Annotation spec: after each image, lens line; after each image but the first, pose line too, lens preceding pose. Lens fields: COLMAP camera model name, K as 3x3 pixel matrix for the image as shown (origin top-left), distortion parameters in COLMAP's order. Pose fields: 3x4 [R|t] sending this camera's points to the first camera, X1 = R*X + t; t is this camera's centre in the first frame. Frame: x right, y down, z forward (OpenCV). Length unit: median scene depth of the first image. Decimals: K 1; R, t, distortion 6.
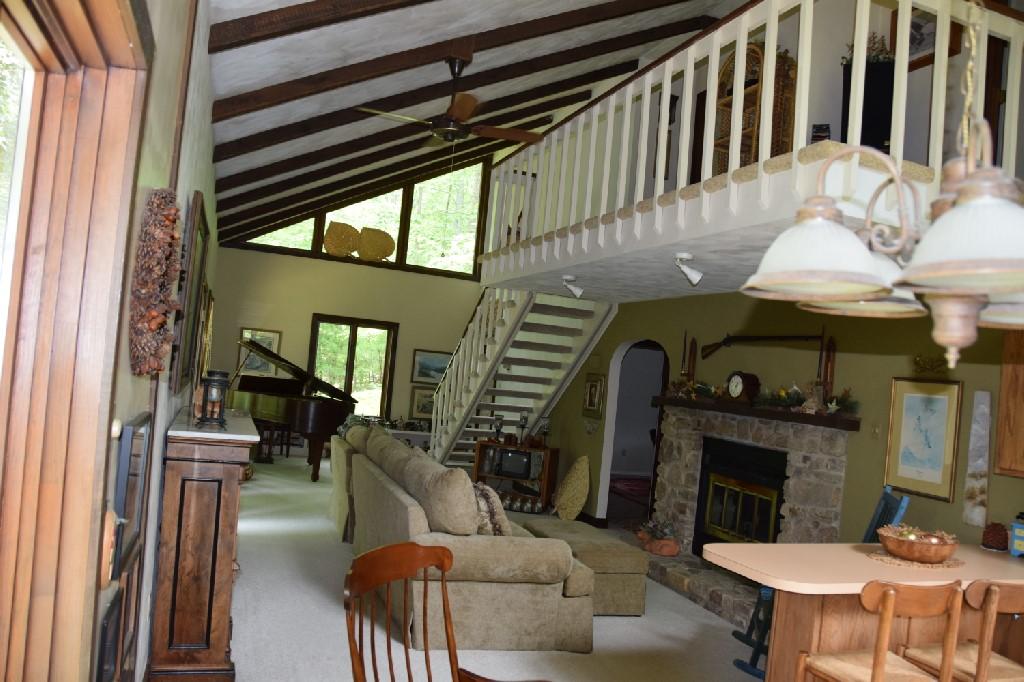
lens RADIAL K [[805.7, 0, 512.0], [0, 805.7, 341.0], [0, 0, 1]] dist [-0.148190, 0.107036]
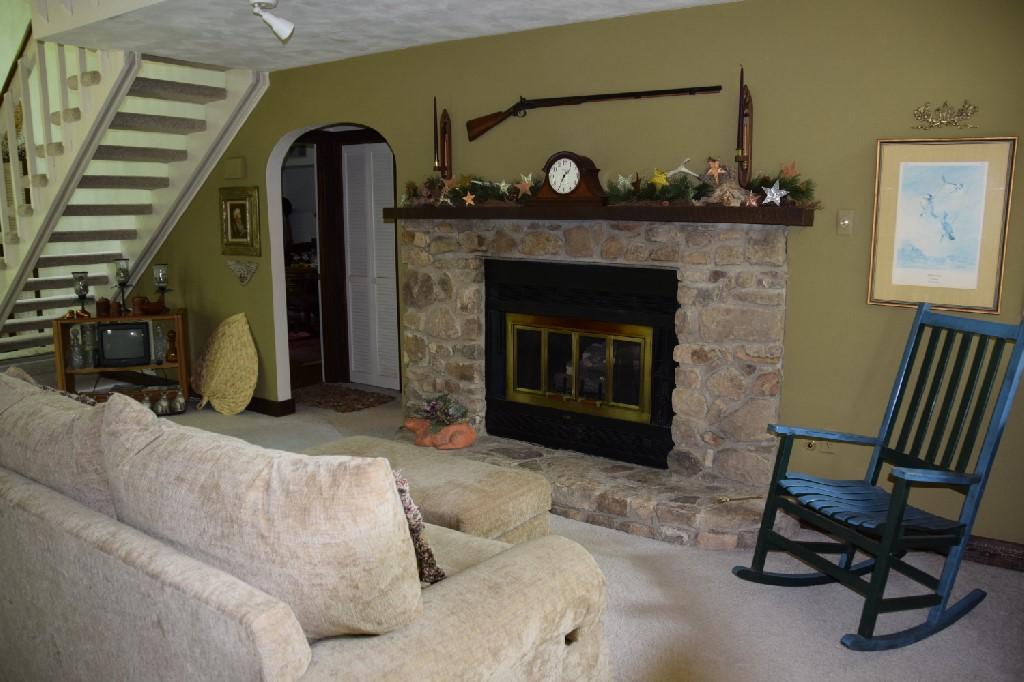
lens RADIAL K [[805.7, 0, 512.0], [0, 805.7, 341.0], [0, 0, 1]] dist [-0.148190, 0.107036]
pose [[0.807248, -0.193533, 0.557580, -0.132414], [0.058491, 0.966293, 0.250714, 0.020716], [-0.587307, -0.169775, 0.791357, 0.482875]]
